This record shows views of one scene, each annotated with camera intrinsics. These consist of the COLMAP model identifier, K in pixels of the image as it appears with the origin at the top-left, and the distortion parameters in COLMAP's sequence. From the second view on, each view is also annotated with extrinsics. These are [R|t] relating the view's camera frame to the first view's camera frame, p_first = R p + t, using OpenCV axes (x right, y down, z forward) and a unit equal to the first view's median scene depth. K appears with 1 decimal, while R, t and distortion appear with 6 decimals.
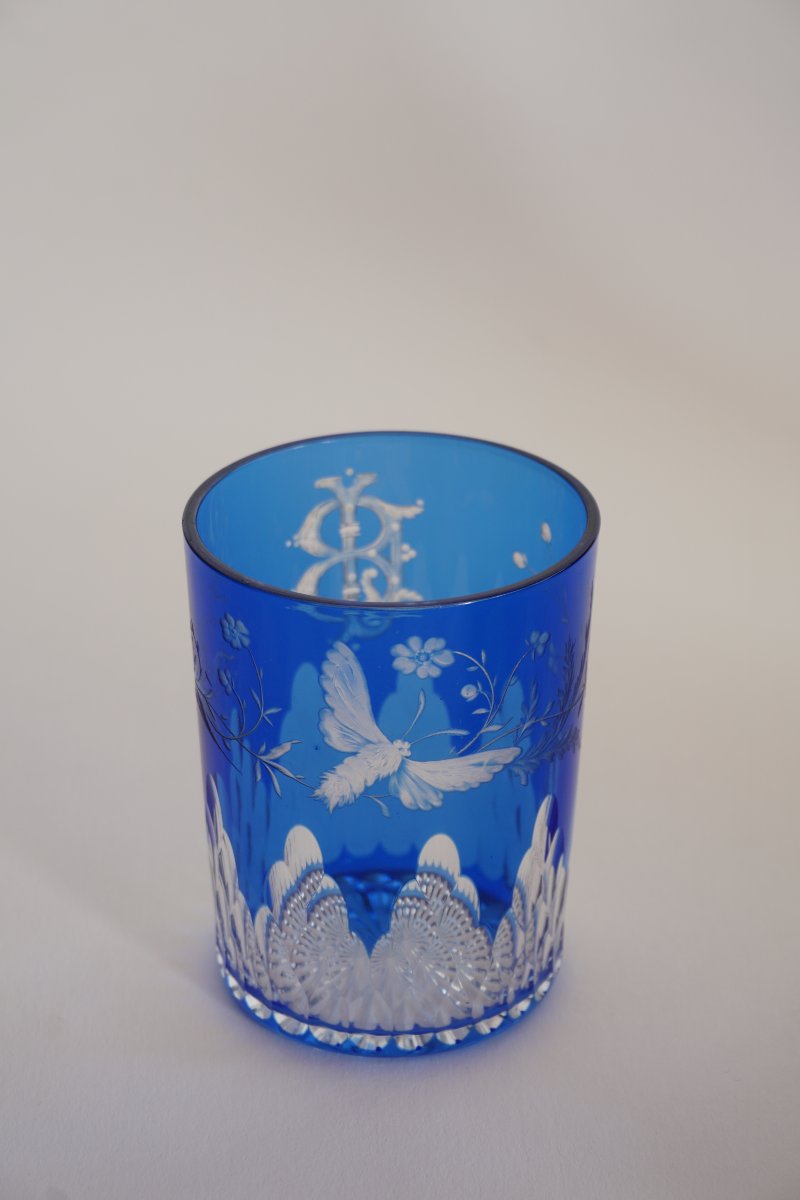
lens RADIAL K [[2619.3, 0, 400.0], [0, 2619.3, 600.0], [0, 0, 1]] dist [-0.002239, 0.033468]
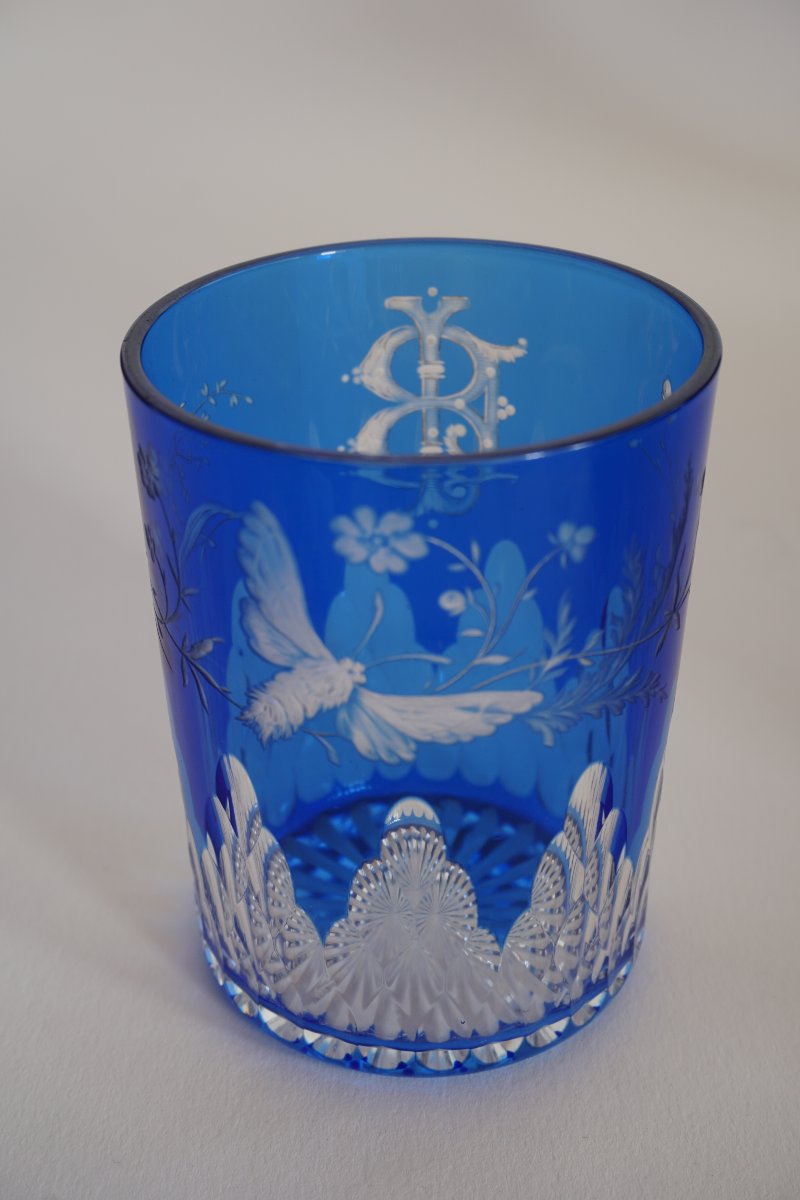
lens RADIAL K [[1760.8, 0, 401.3], [0, 1760.8, 595.9], [0, 0, 1]] dist [-0.005092, -0.019456]
pose [[0.958623, 0.132888, -0.251758, 0.119023], [-0.118546, 0.990380, 0.071370, 0.003142], [0.258820, -0.038572, 0.965155, 0.536618]]
